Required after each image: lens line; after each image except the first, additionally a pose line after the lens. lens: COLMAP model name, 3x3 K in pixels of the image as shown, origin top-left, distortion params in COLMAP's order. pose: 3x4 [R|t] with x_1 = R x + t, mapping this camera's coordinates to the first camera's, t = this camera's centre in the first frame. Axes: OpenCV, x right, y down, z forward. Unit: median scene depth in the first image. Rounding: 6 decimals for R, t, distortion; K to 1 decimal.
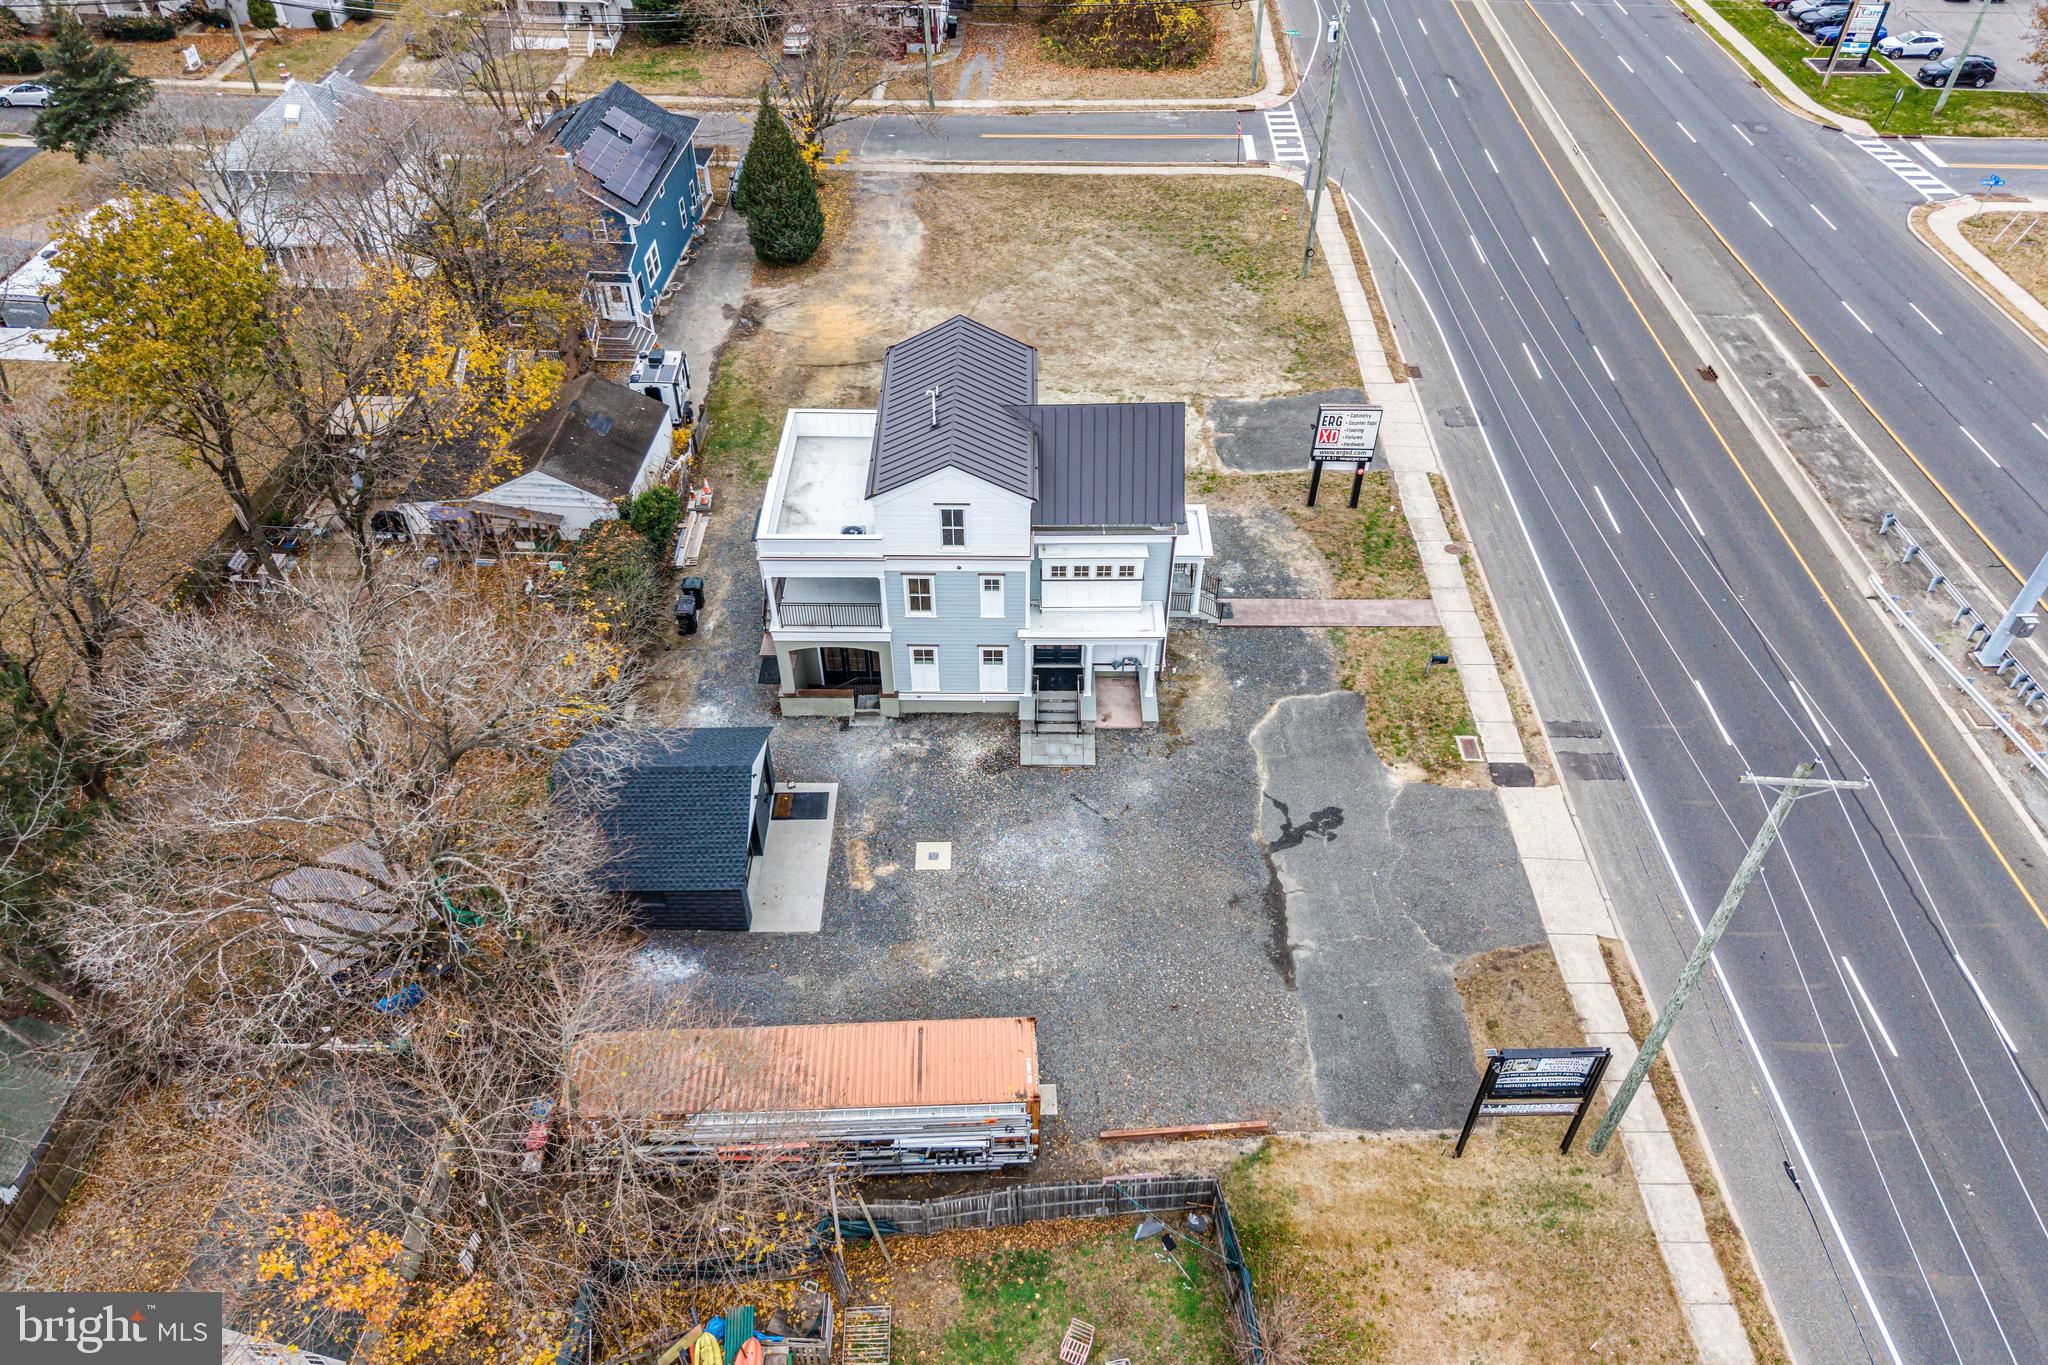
lens RADIAL K [[1368.5, 0, 1034.4], [0, 1368.5, 672.2], [0, 0, 1]] dist [0.104661, -0.165101]
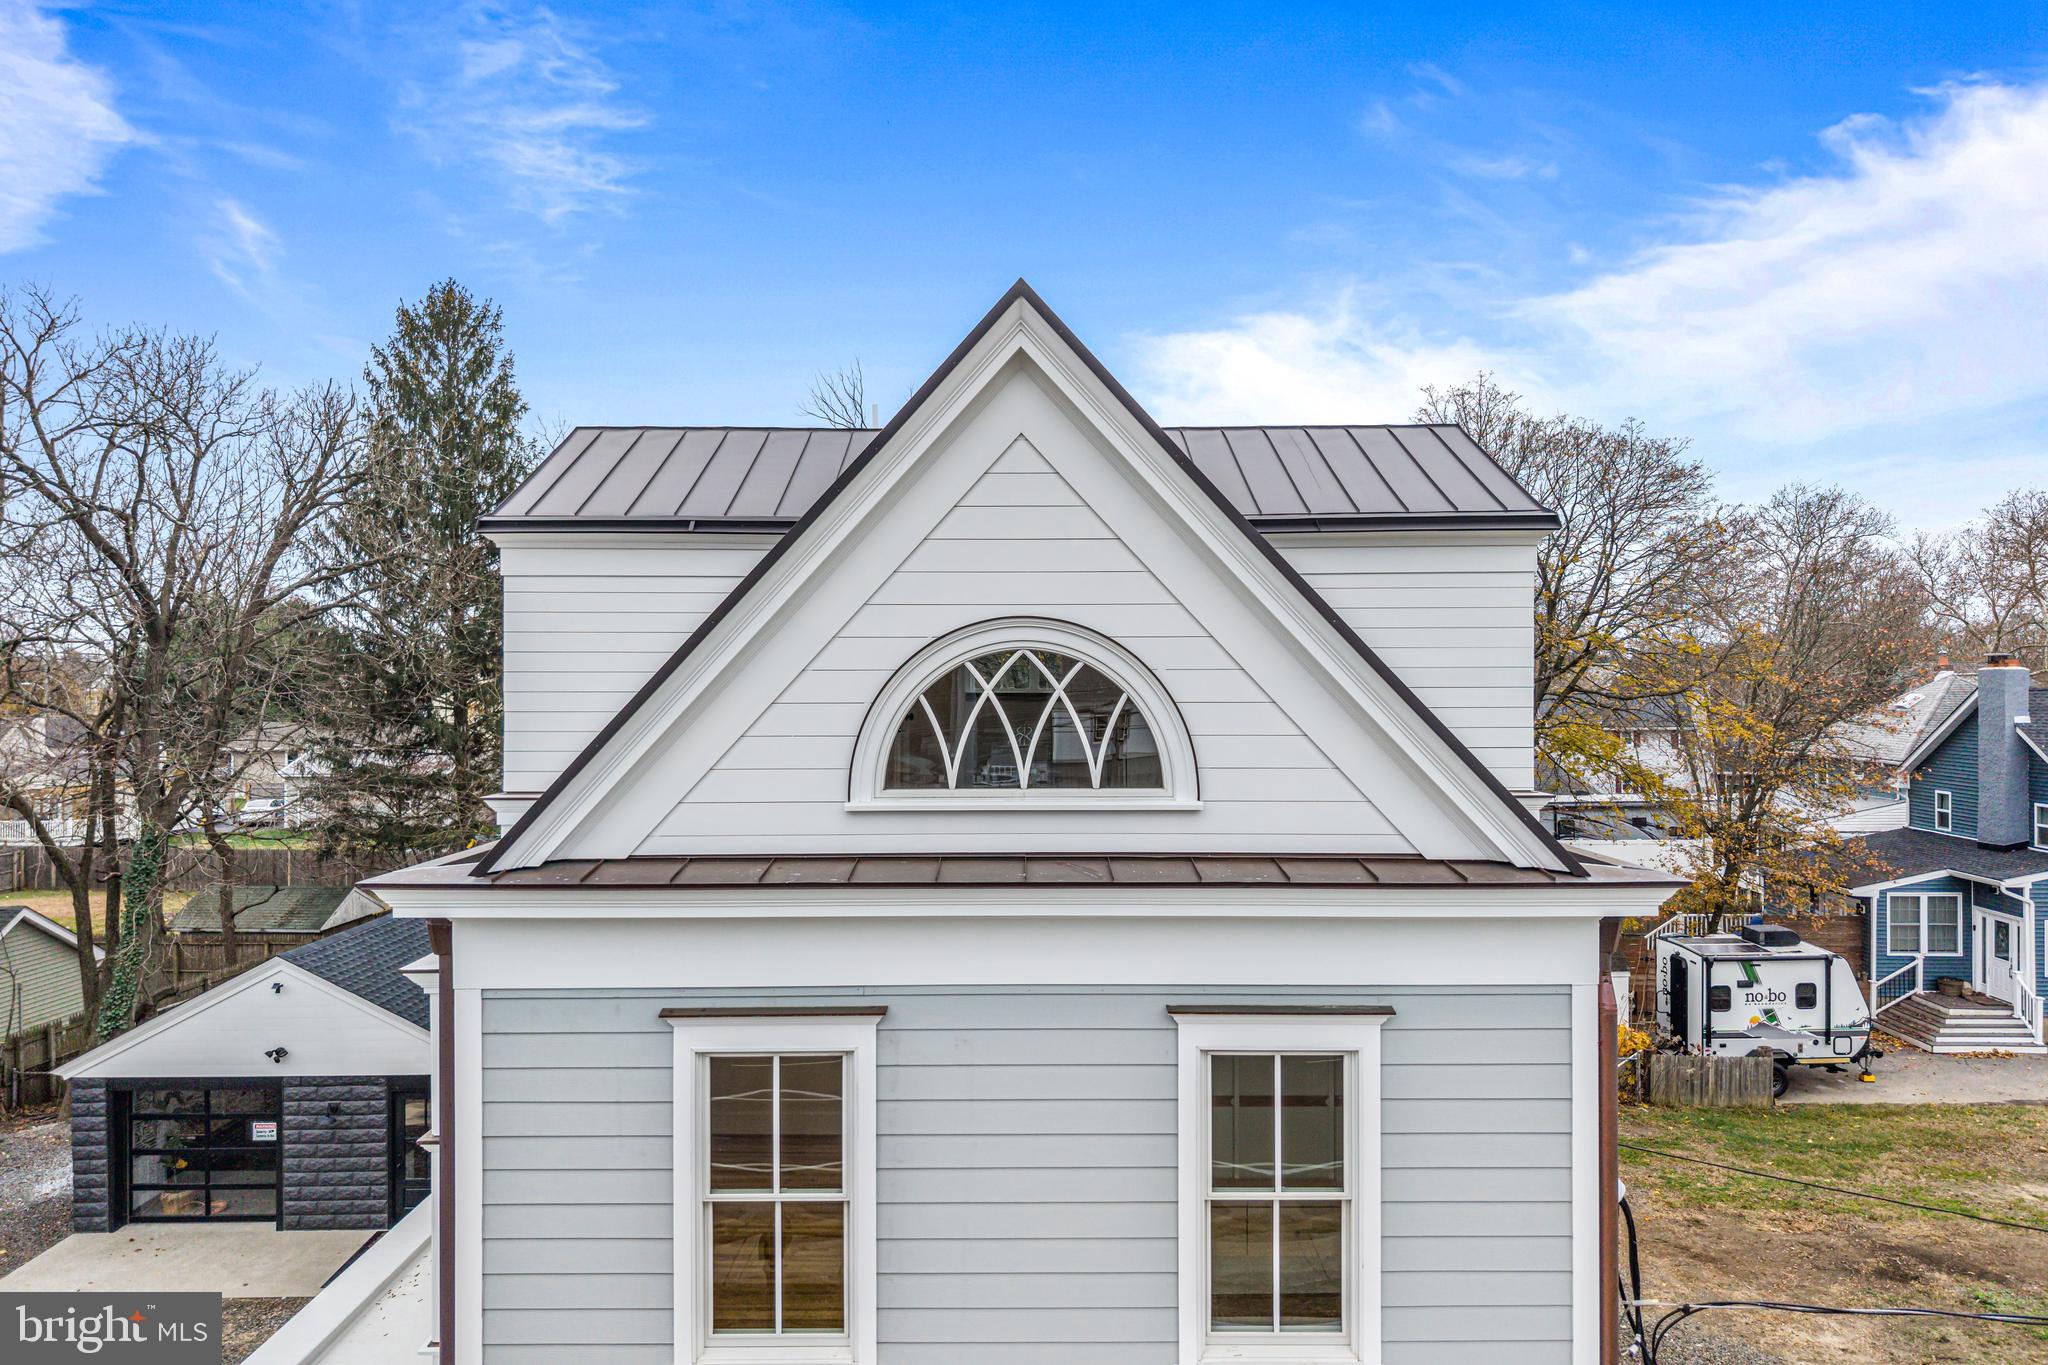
lens RADIAL K [[1385.5, 0, 1026.6], [0, 1385.5, 688.9], [0, 0, 1]] dist [0.006354, 0.001238]
pose [[0.001125, -0.001064, -0.999999, 0.249588], [-0.675594, 0.737272, -0.001545, -0.156640], [0.737273, 0.675595, 0.000111, 0.993209]]
